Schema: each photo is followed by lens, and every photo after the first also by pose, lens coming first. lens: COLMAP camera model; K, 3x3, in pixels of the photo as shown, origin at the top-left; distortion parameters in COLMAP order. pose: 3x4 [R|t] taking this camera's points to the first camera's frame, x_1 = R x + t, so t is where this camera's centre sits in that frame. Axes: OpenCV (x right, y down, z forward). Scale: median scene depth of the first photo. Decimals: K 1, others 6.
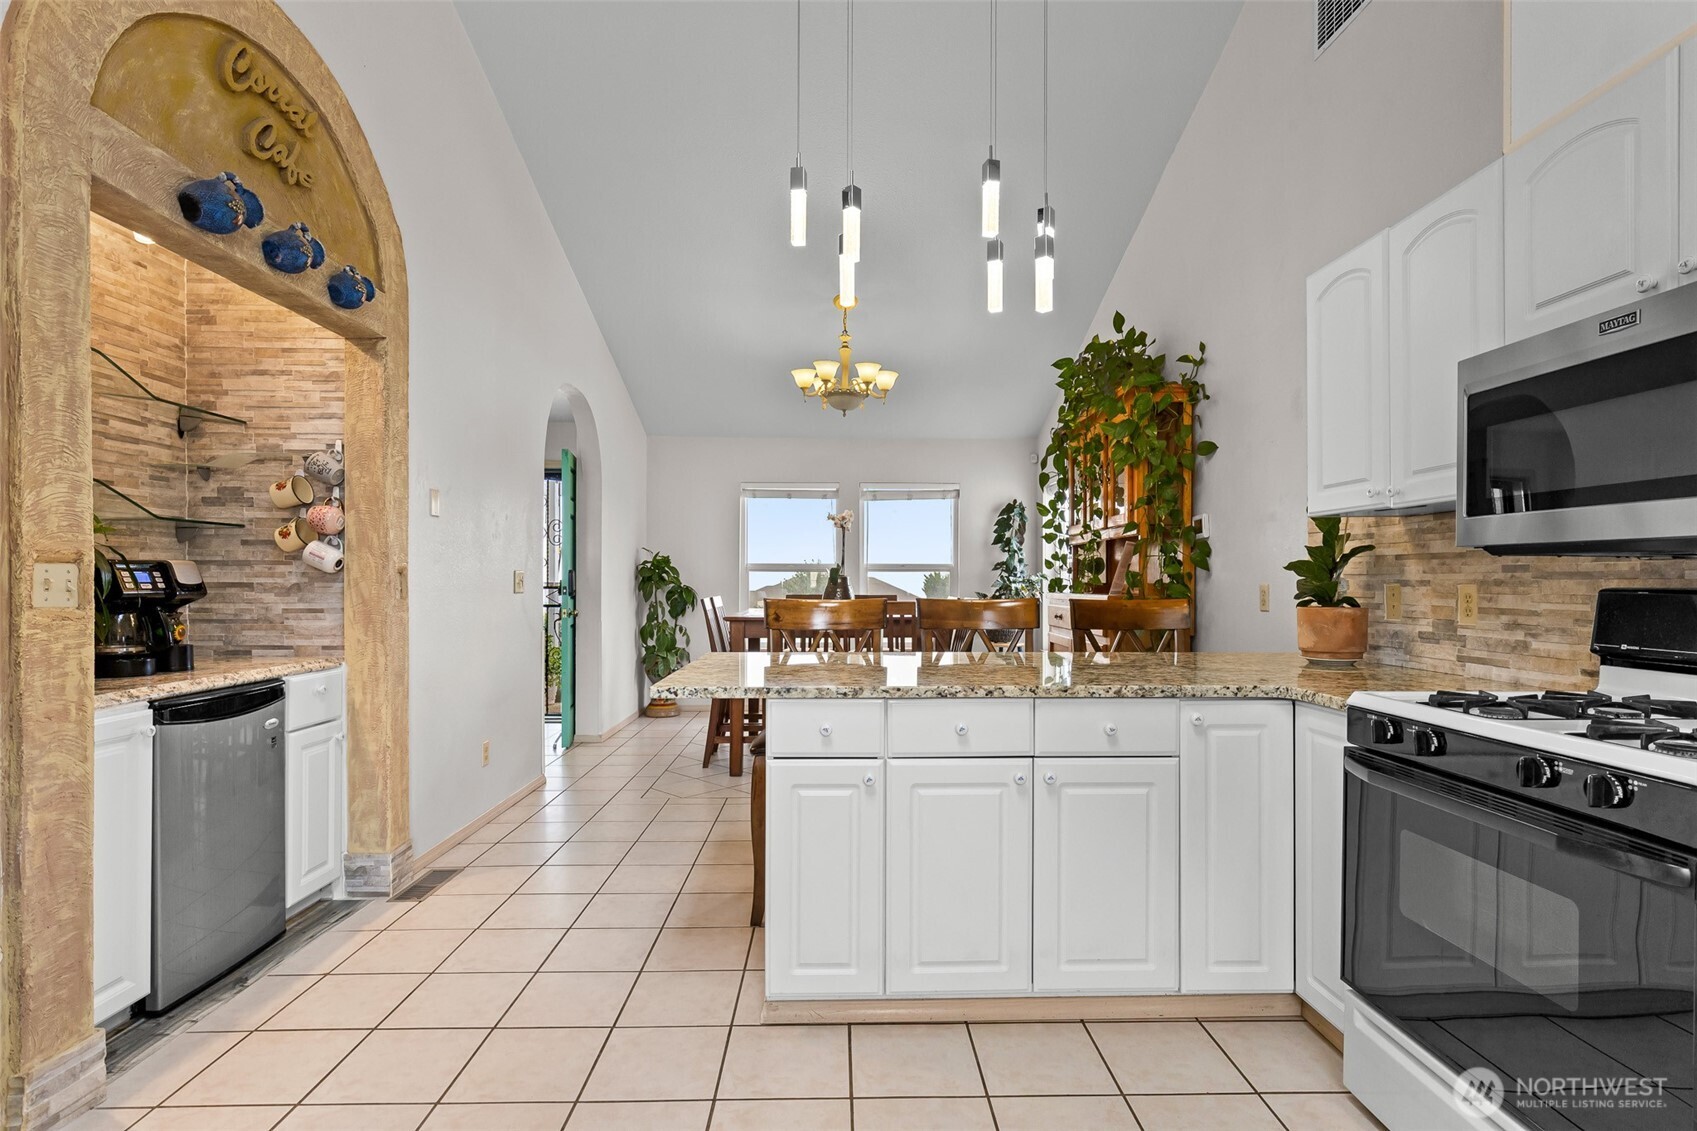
lens RADIAL K [[825.4, 0, 847.8], [0, 825.4, 578.4], [0, 0, 1]] dist [-0.000486, -0.000918]
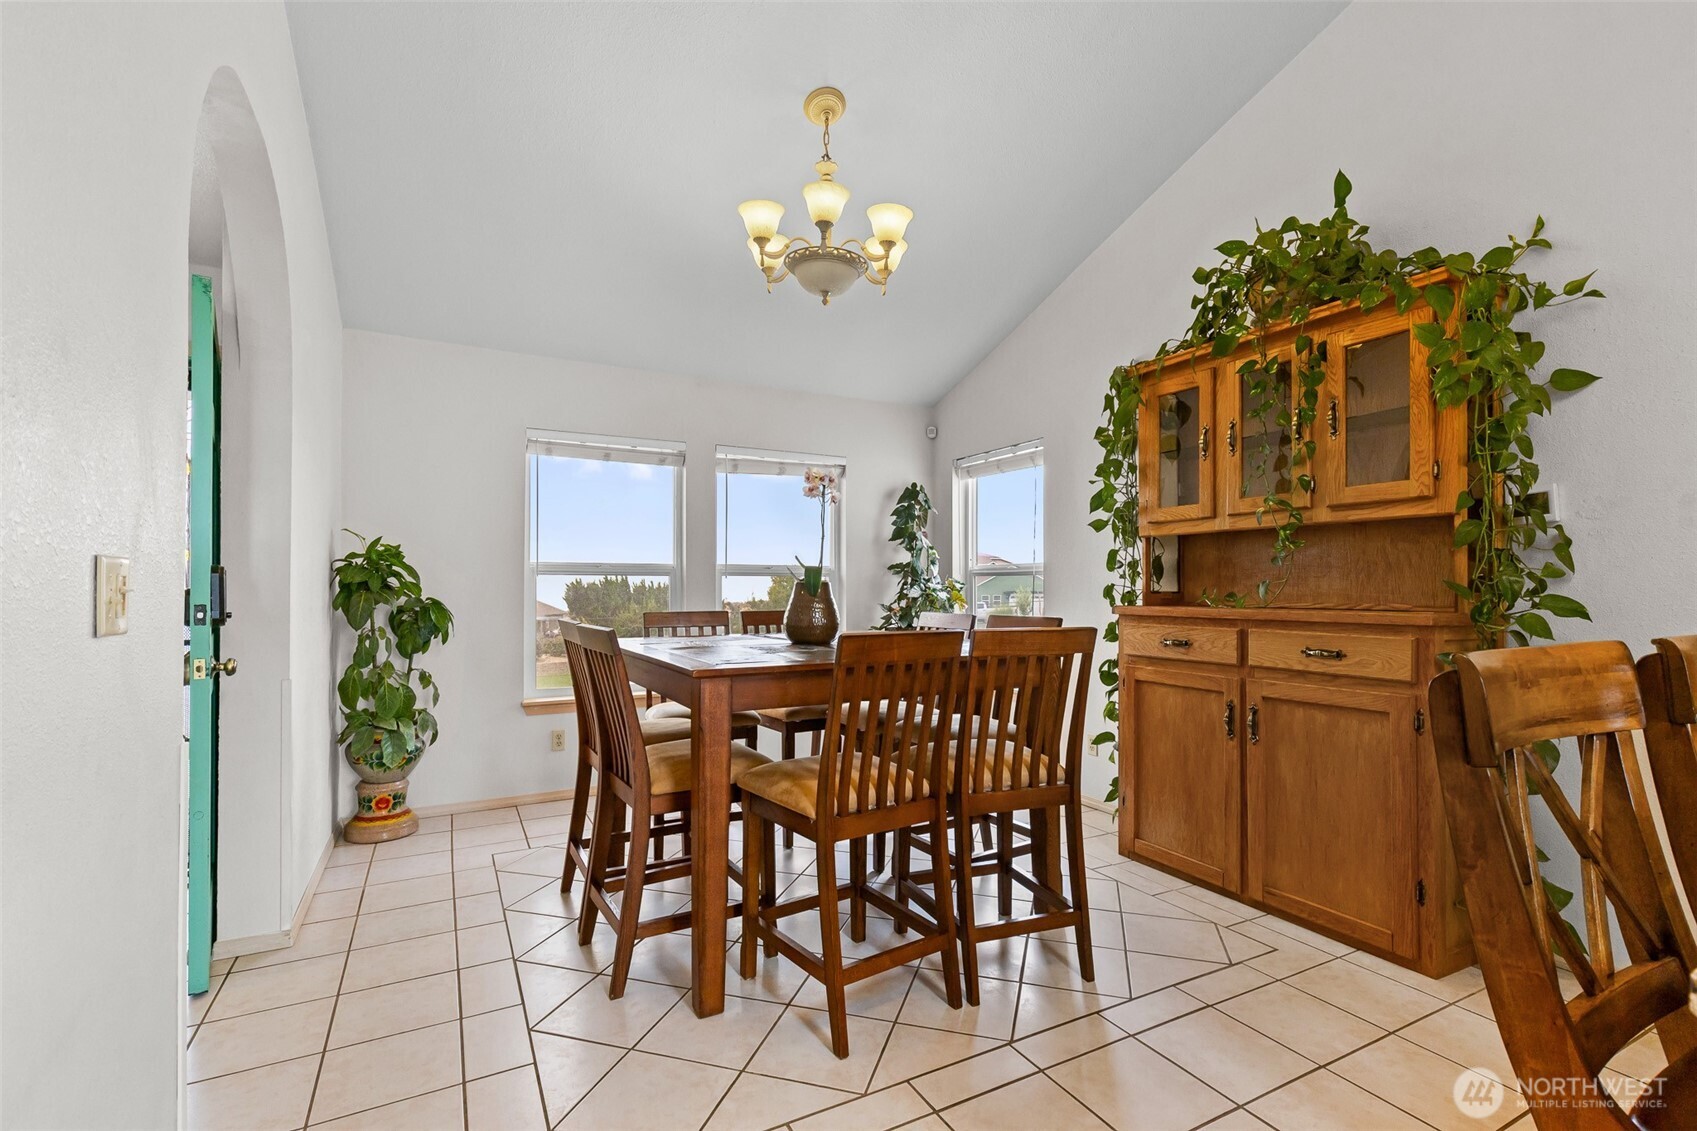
lens RADIAL K [[773.4, 0, 853.7], [0, 773.4, 581.5], [0, 0, 1]] dist [0.008128, -0.003869]
pose [[0.891117, 0.001573, 0.453770, -0.417086], [0.001266, 0.999981, -0.005953, 0.001382], [-0.453771, 0.005879, 0.891099, 0.921211]]
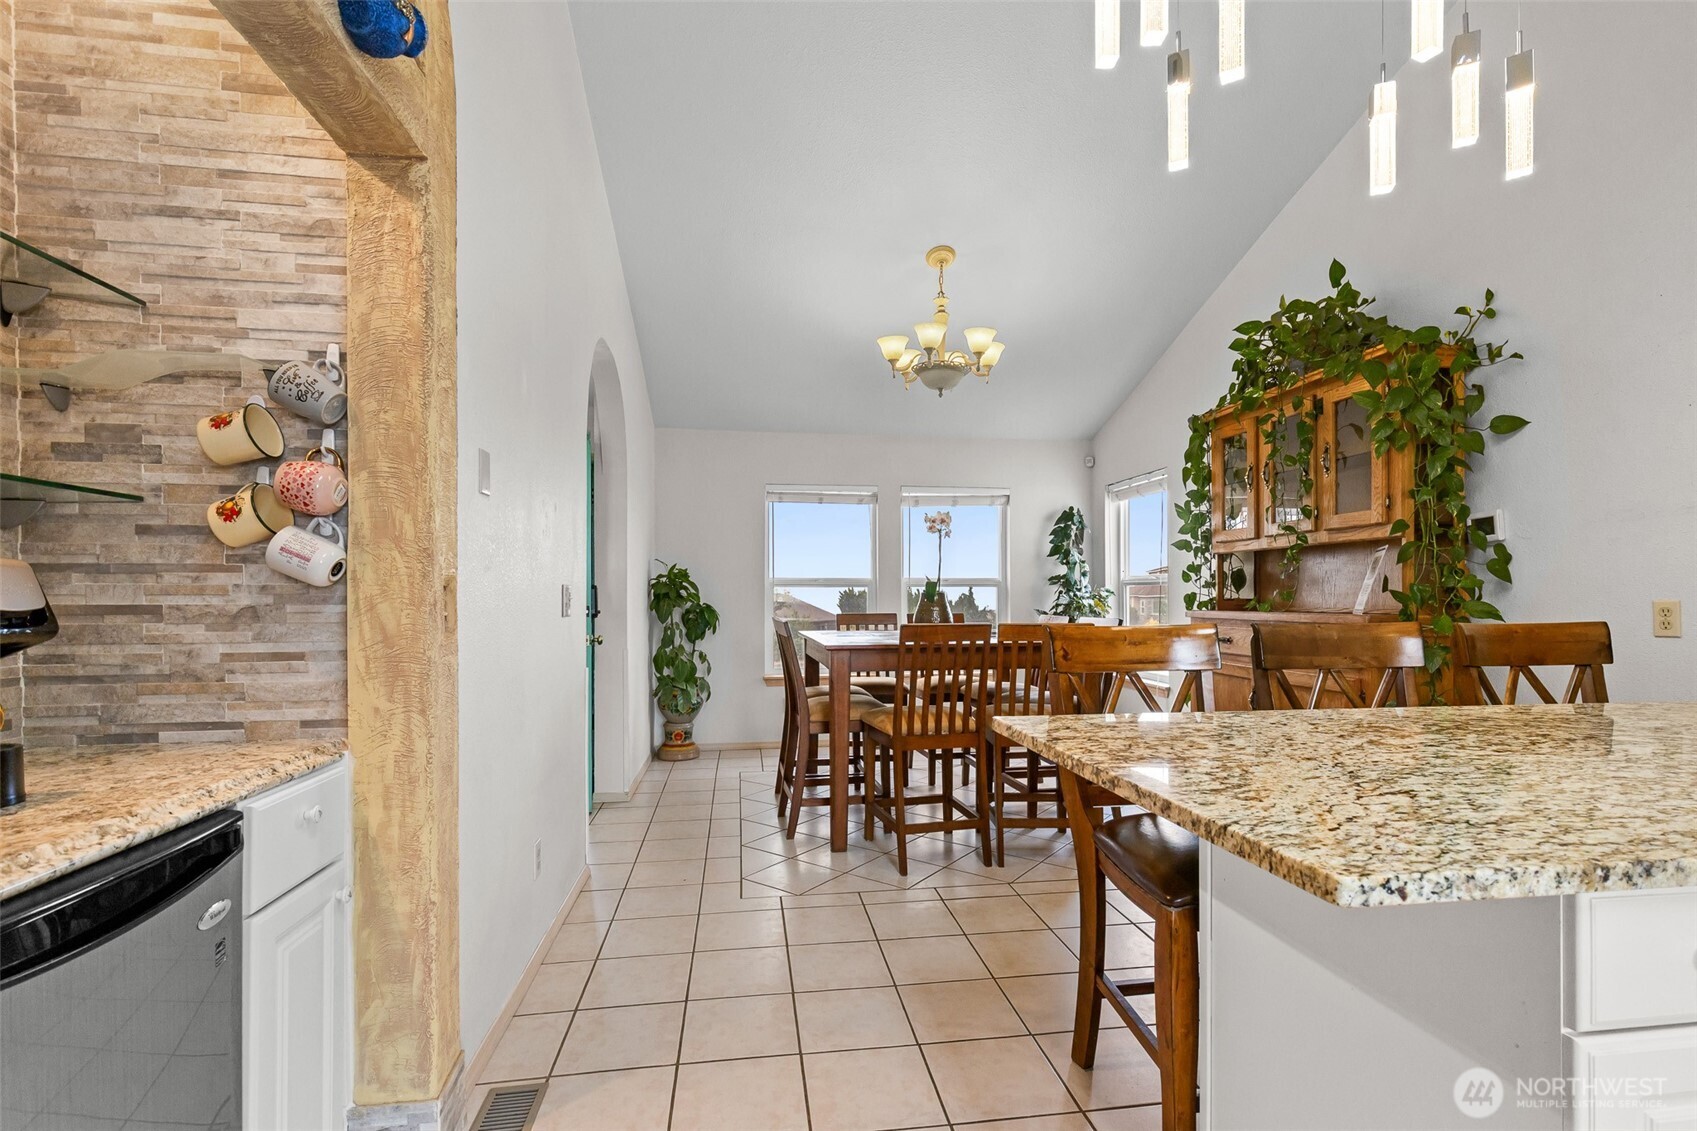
lens RADIAL K [[773.2, 0, 846.2], [0, 773.2, 592.5], [0, 0, 1]] dist [0.005115, 0.001019]
pose [[0.993113, -0.003786, 0.117100, -0.339911], [0.004160, 0.999987, -0.002947, 0.000068], [-0.117088, 0.003414, 0.993116, 0.449631]]
